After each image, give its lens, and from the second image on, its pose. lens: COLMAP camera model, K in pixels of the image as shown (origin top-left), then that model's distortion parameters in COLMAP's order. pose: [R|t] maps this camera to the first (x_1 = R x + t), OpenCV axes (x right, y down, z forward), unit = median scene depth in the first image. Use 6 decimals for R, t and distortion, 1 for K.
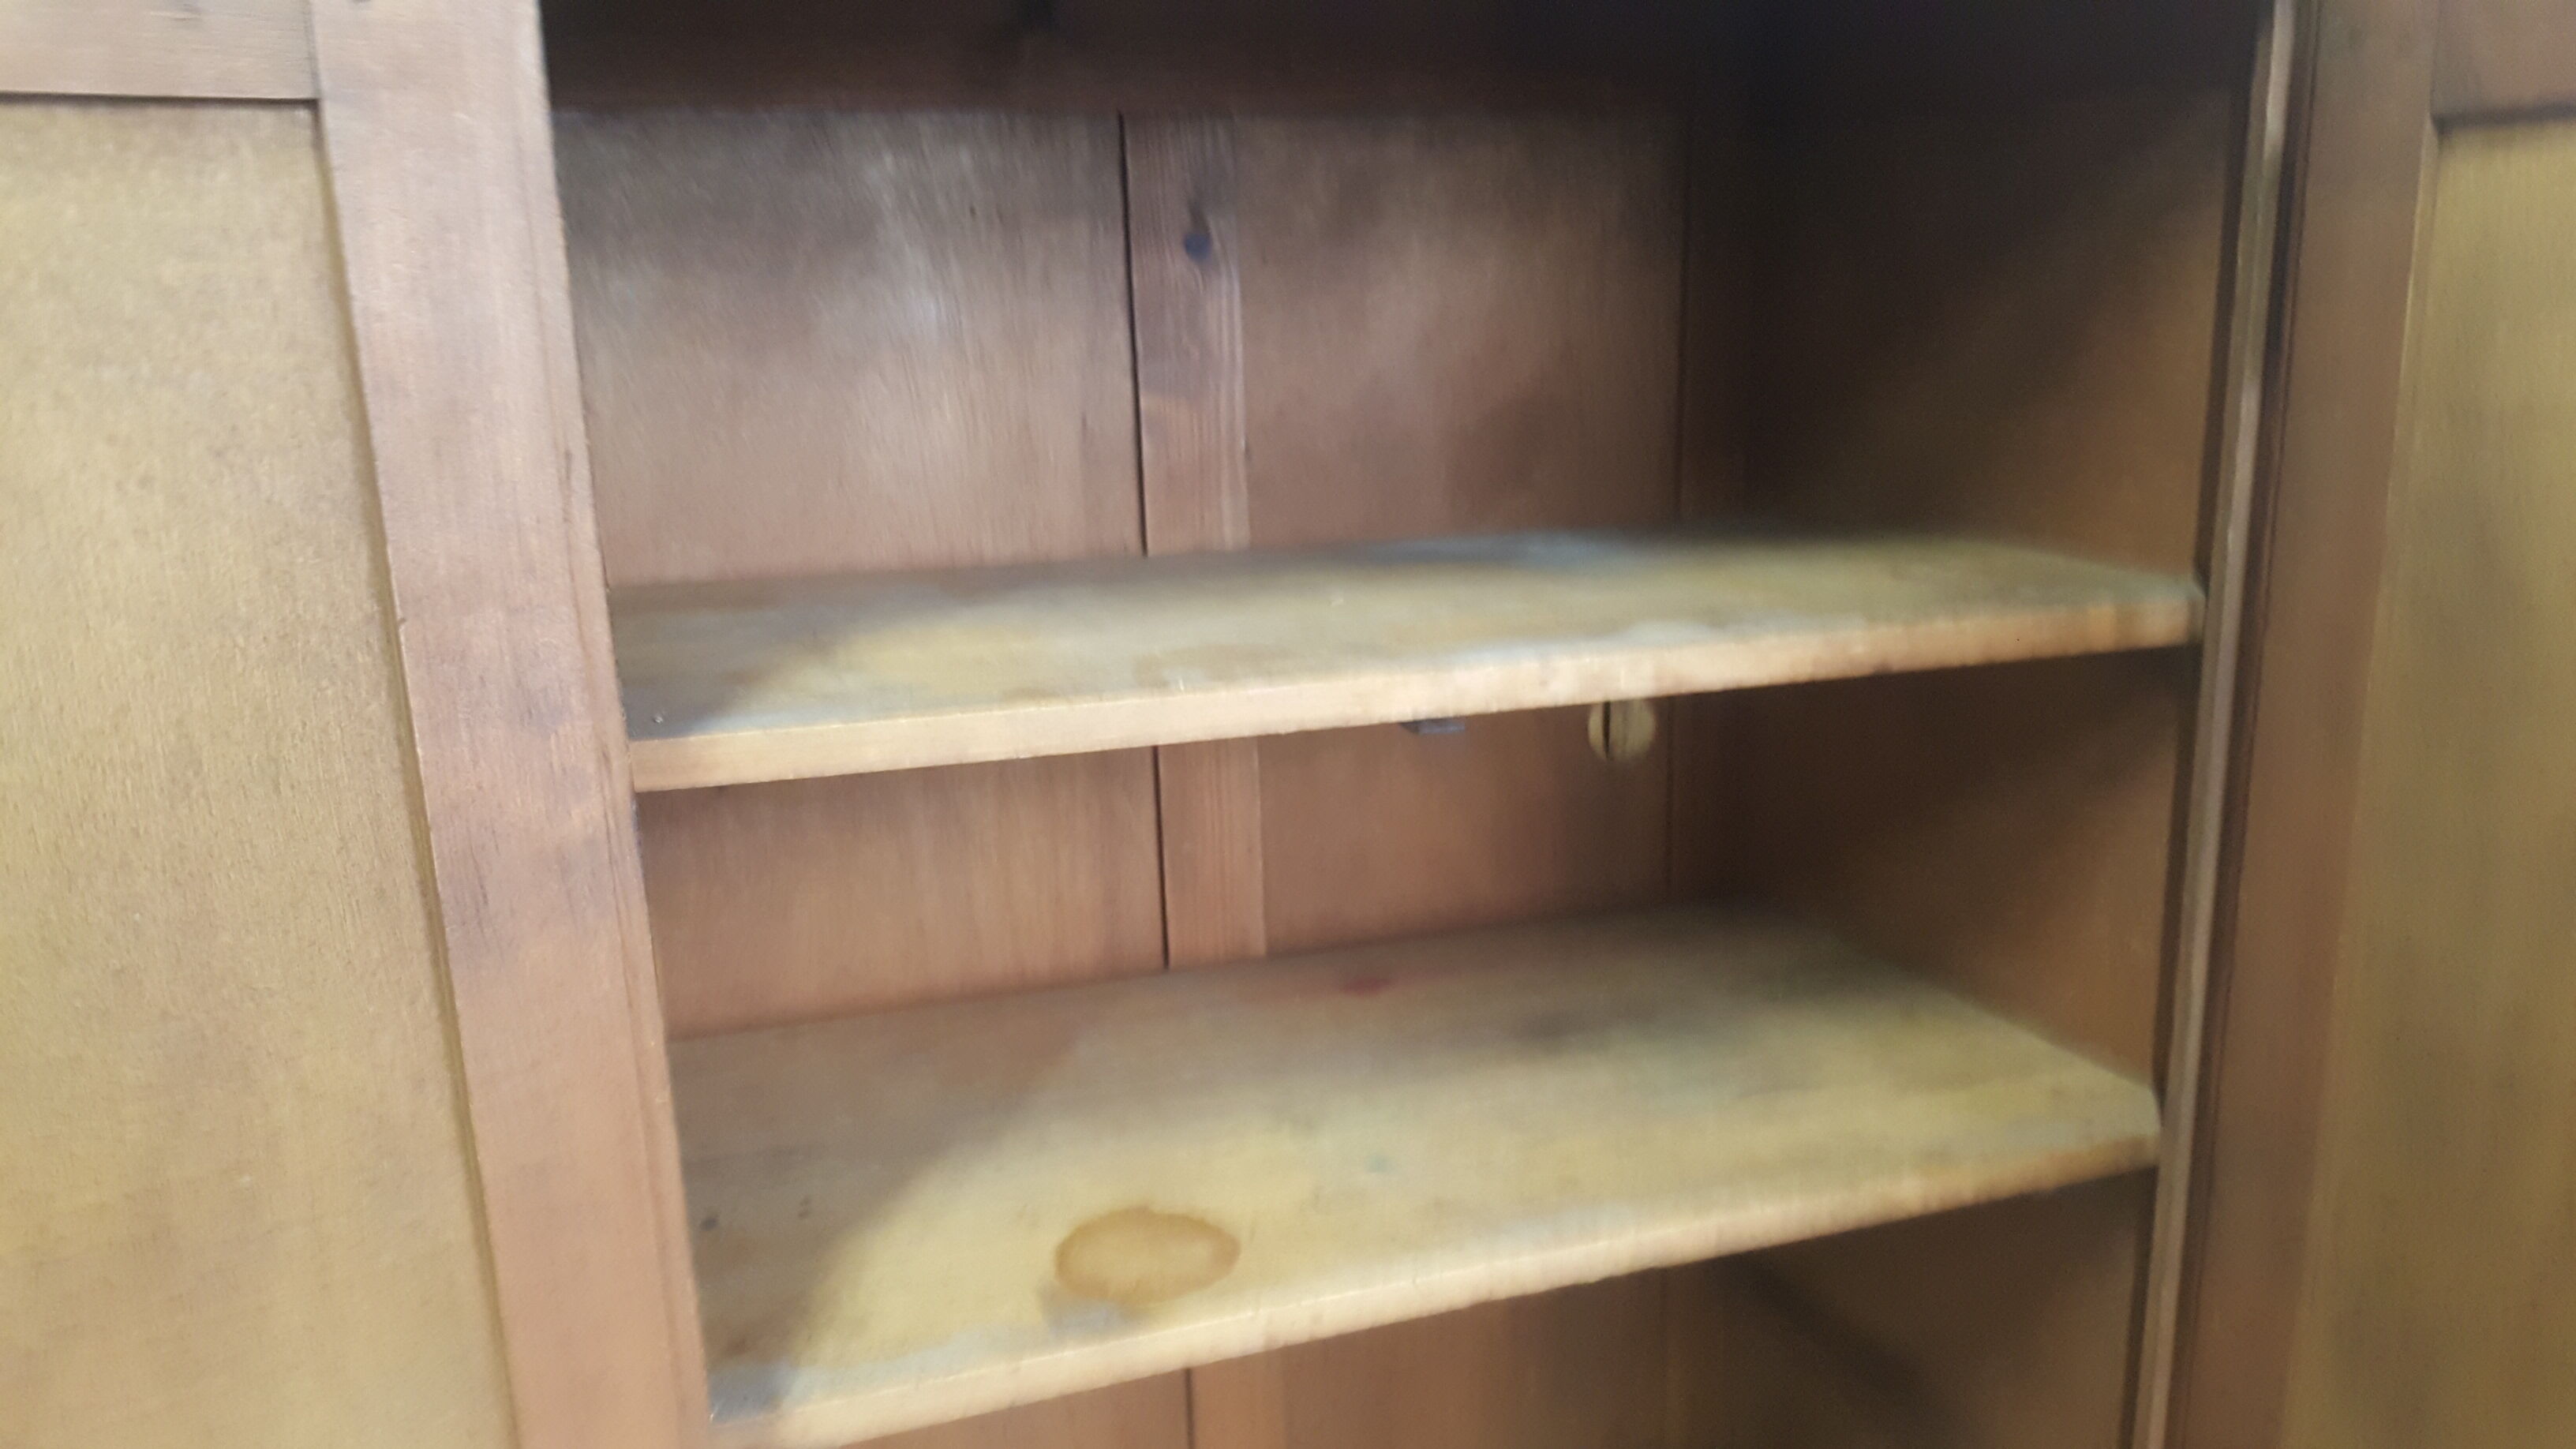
lens RADIAL K [[1889.3, 0, 1288.0], [0, 1889.3, 724.5], [0, 0, 1]] dist [0.153065, -0.244005]
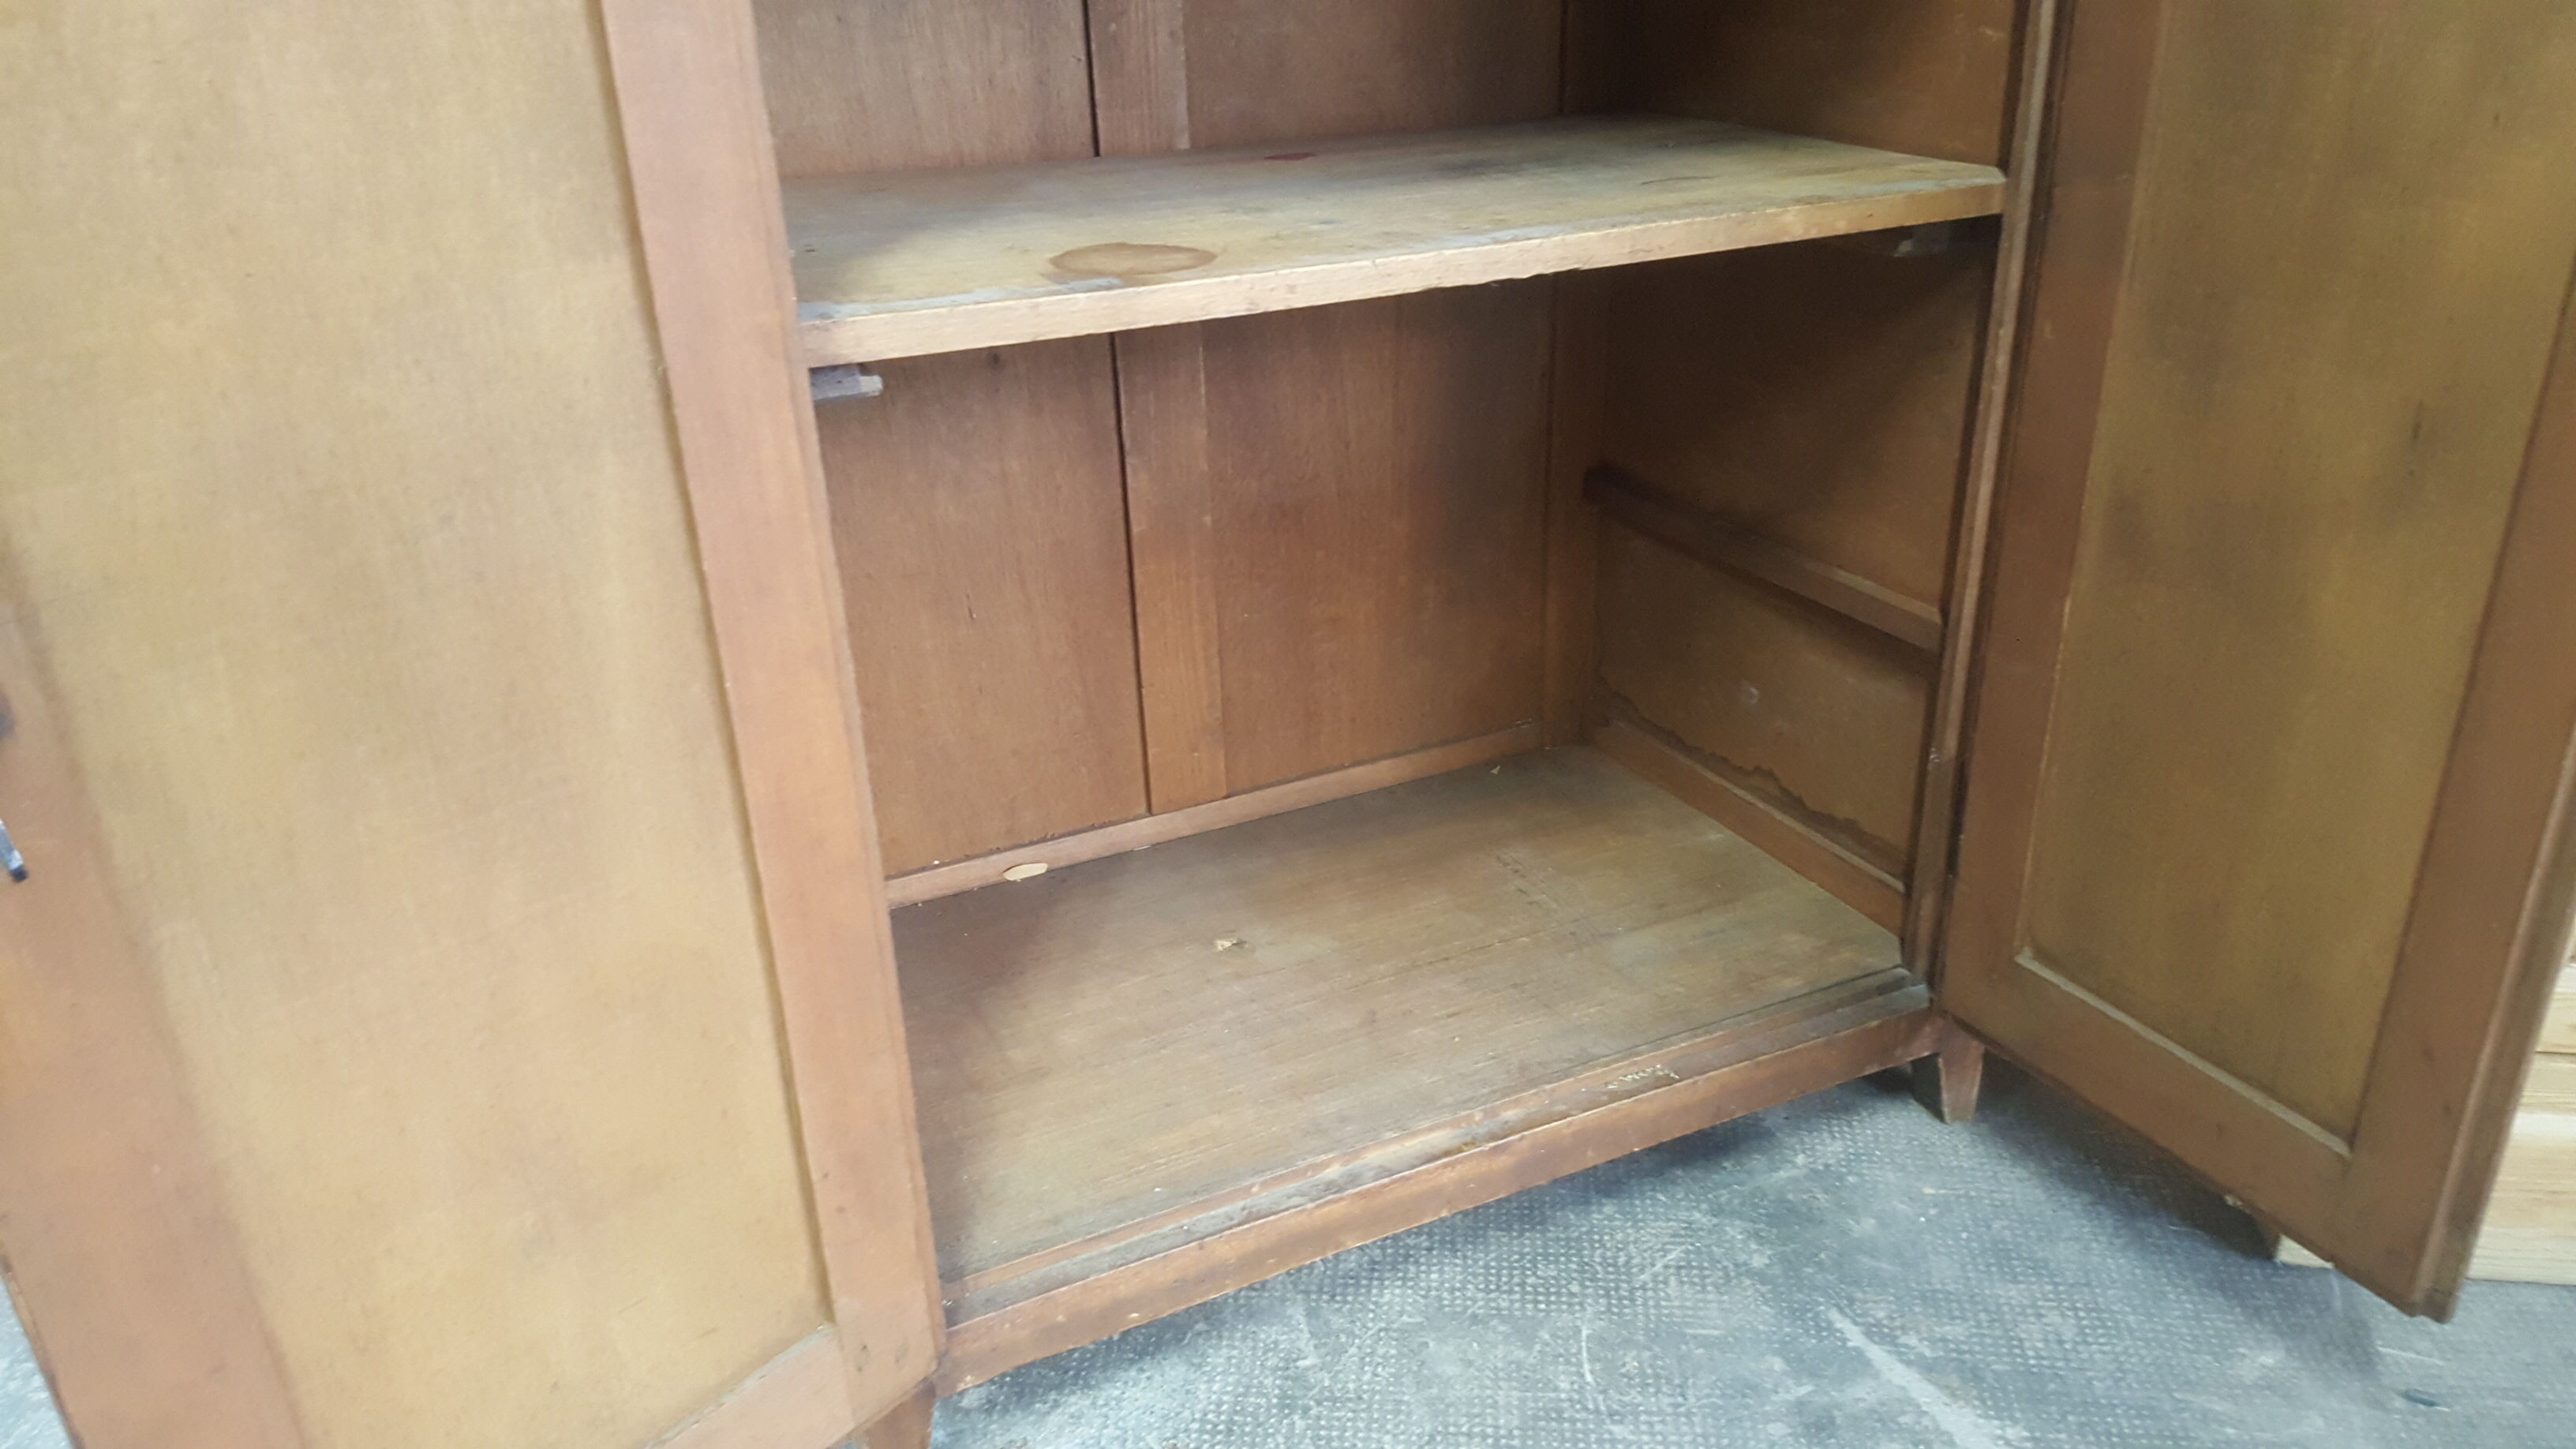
lens RADIAL K [[1889.3, 0, 1288.0], [0, 1889.3, 724.5], [0, 0, 1]] dist [0.153065, -0.244005]
pose [[0.995049, -0.046744, 0.087707, -0.089607], [0.029234, 0.981111, 0.191223, 0.316386], [-0.094989, -0.187713, 0.977620, -0.140130]]
